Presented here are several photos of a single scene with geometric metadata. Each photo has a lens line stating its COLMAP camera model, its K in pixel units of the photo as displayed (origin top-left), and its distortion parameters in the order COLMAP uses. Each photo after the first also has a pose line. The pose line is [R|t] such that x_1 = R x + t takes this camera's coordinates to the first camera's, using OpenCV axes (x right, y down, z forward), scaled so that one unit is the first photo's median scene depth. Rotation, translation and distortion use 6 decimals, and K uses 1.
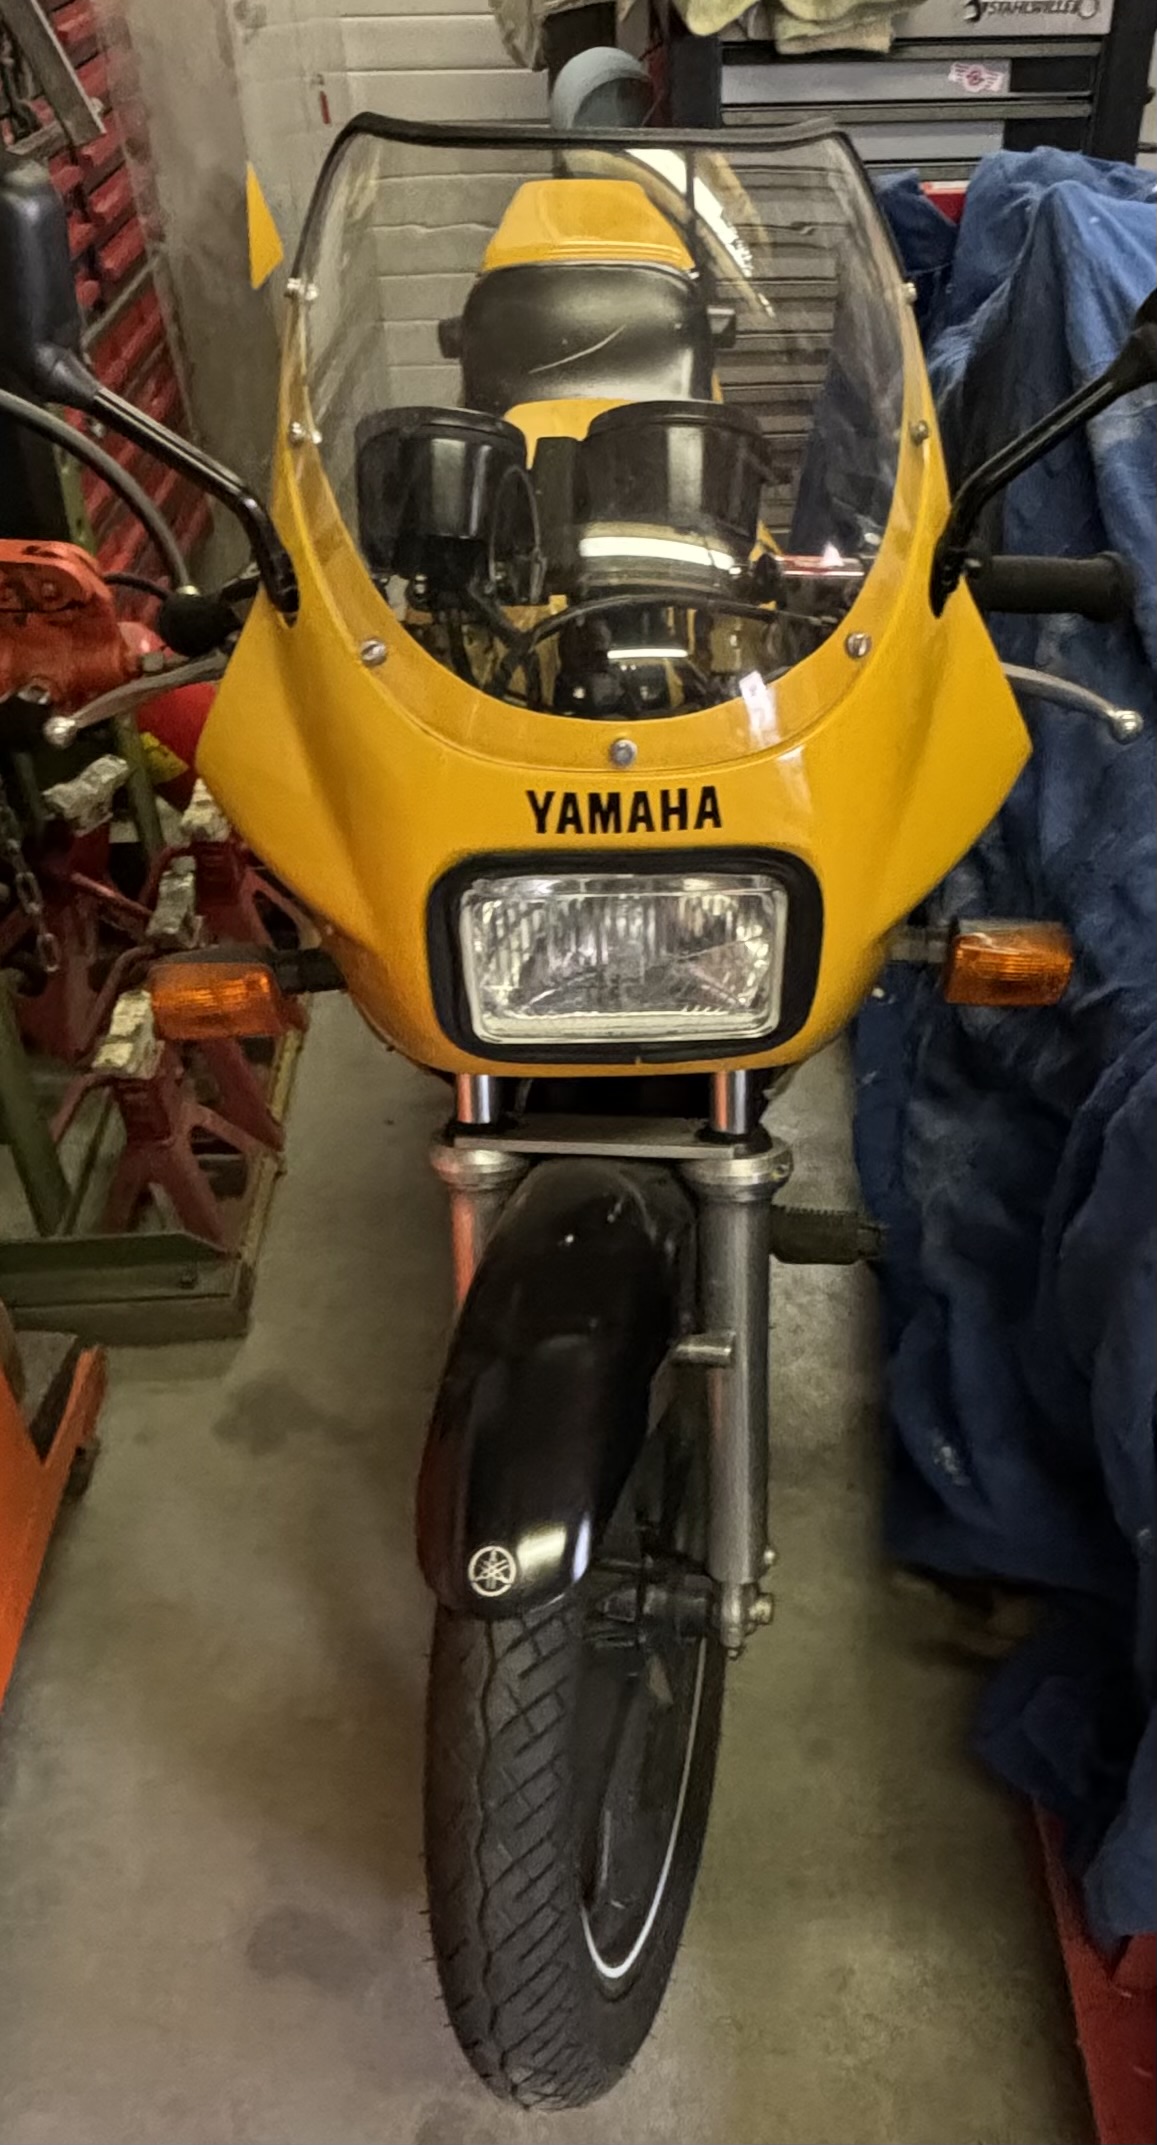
lens RADIAL K [[1499.2, 0, 581.2], [0, 1499.2, 1072.0], [0, 0, 1]] dist [0.013411, -0.005587]
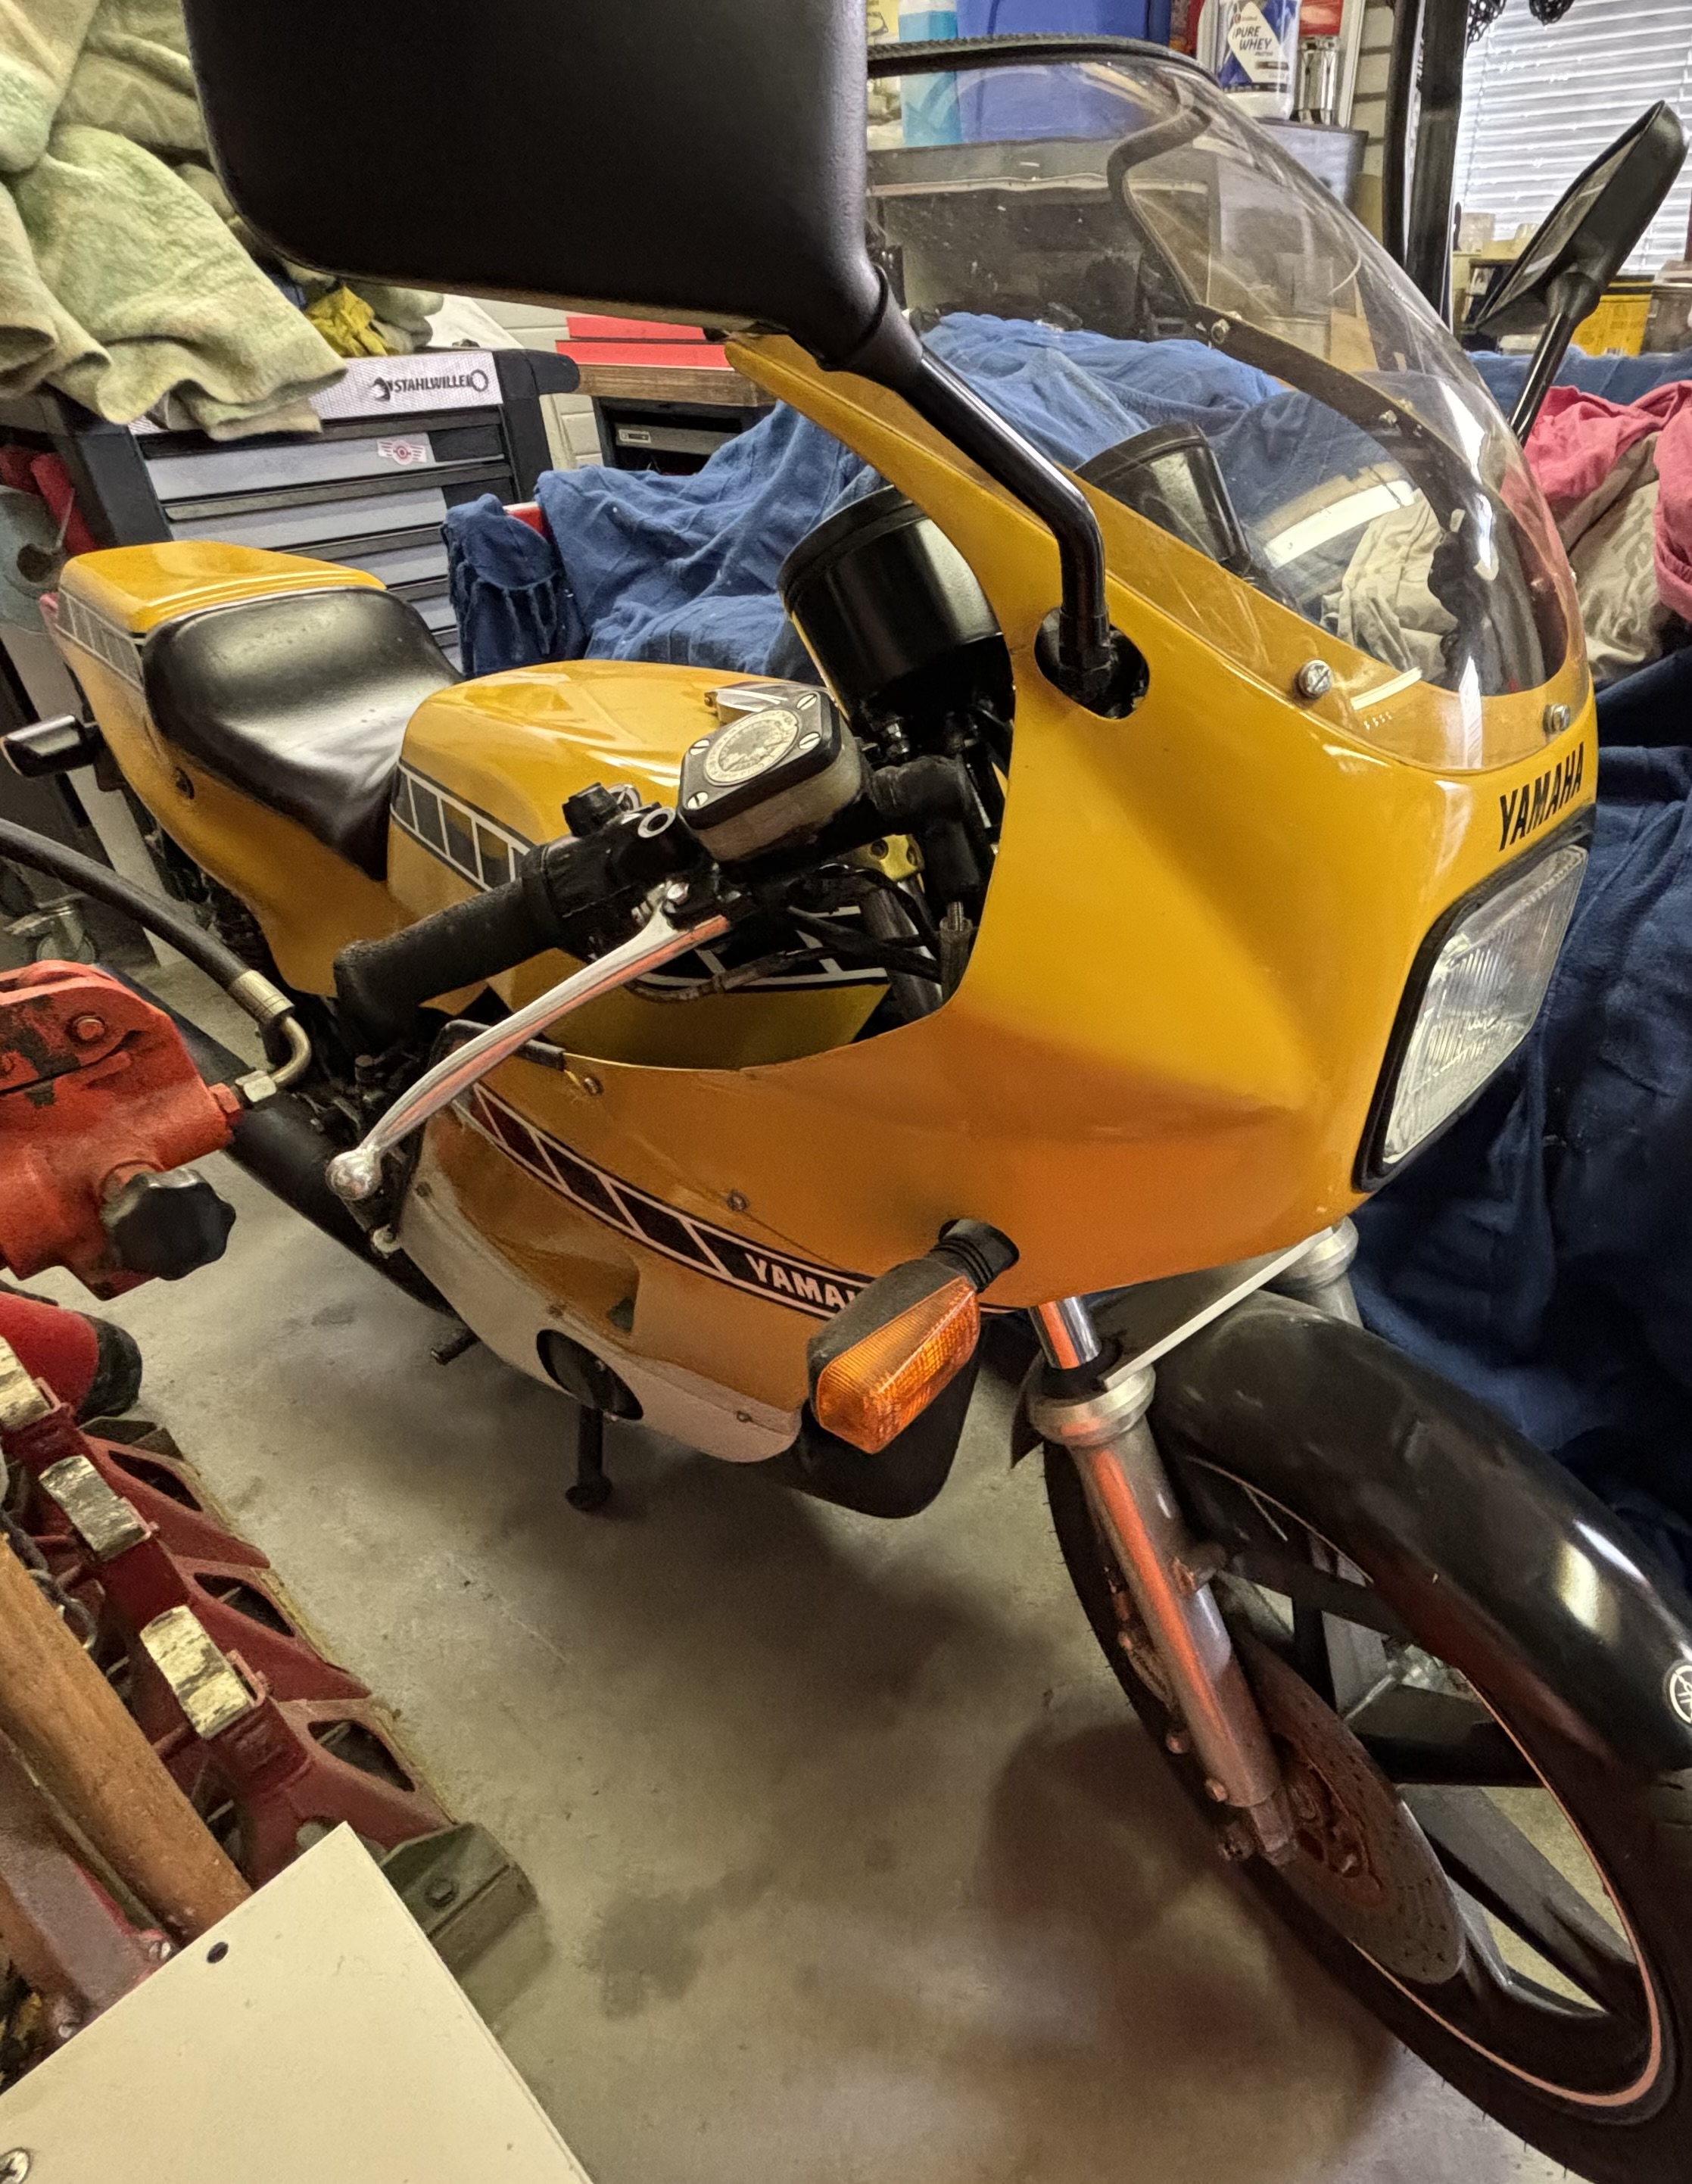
lens RADIAL K [[1201.5, 0, 919.3], [0, 1201.5, 1214.7], [0, 0, 1]] dist [0.001621, -0.000628]
pose [[0.682654, -0.441232, 0.582493, -0.528407], [0.495194, 0.865515, 0.075275, -0.146905], [-0.537371, 0.237060, 0.809342, 0.521656]]
